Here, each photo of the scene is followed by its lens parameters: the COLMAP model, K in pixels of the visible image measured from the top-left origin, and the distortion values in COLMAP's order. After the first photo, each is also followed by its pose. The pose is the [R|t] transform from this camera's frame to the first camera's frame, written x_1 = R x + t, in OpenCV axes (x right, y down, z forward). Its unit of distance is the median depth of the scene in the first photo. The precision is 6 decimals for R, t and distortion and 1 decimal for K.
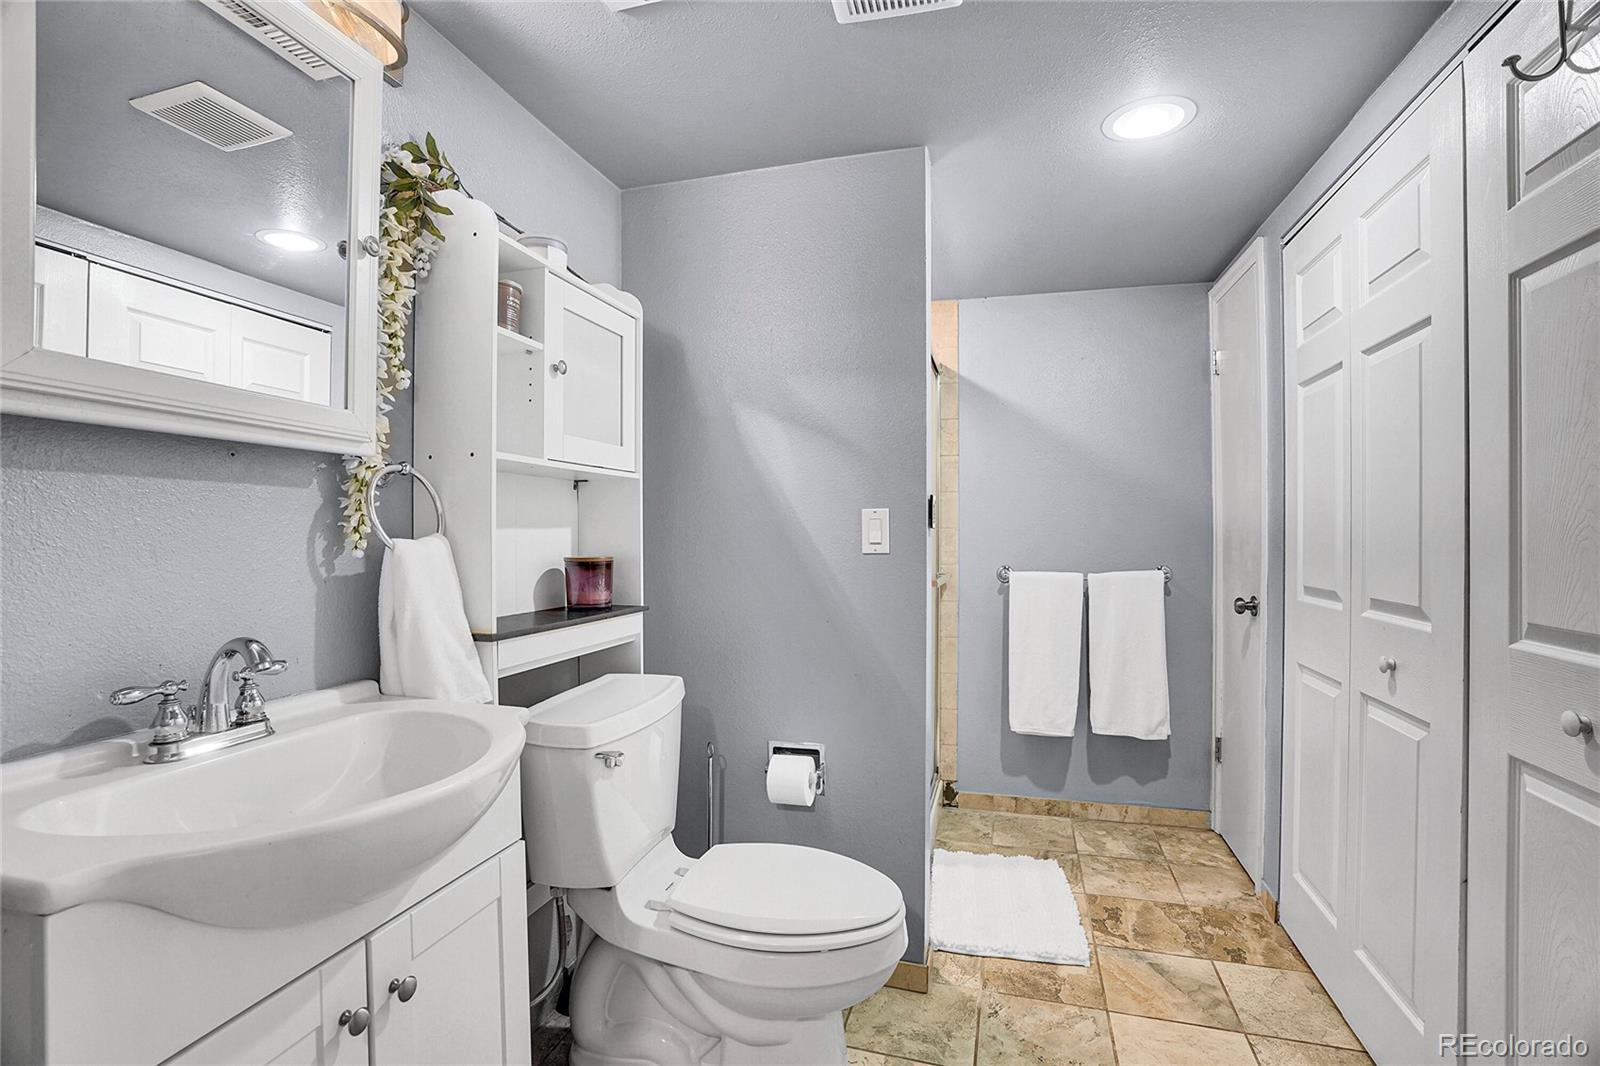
lens RADIAL K [[754.0, 0, 800.0], [0, 754.0, 533.0], [0, 0, 1]] dist [-0.065935, 0.026251]
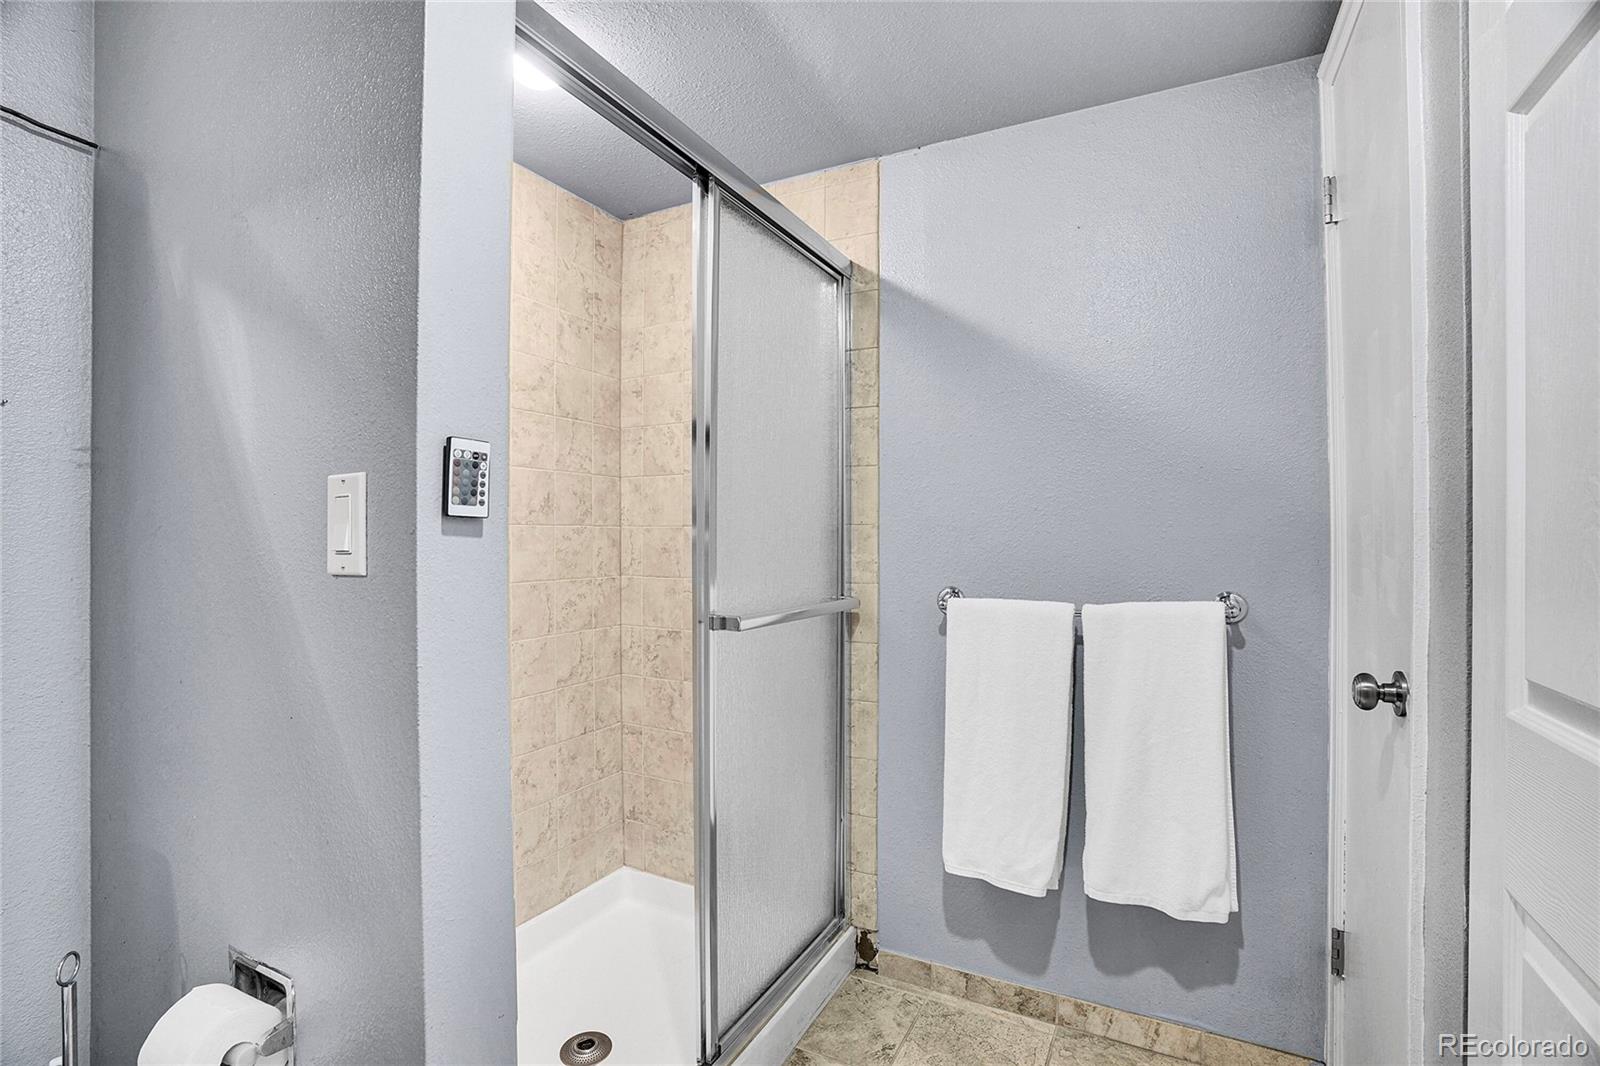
lens RADIAL K [[750.6, 0, 787.3], [0, 750.6, 534.9], [0, 0, 1]] dist [-0.066469, 0.024663]
pose [[0.977642, -0.002605, -0.210261, 0.286498], [0.002365, 0.999996, -0.001392, 0.003064], [0.210264, 0.000863, 0.977644, 0.411530]]
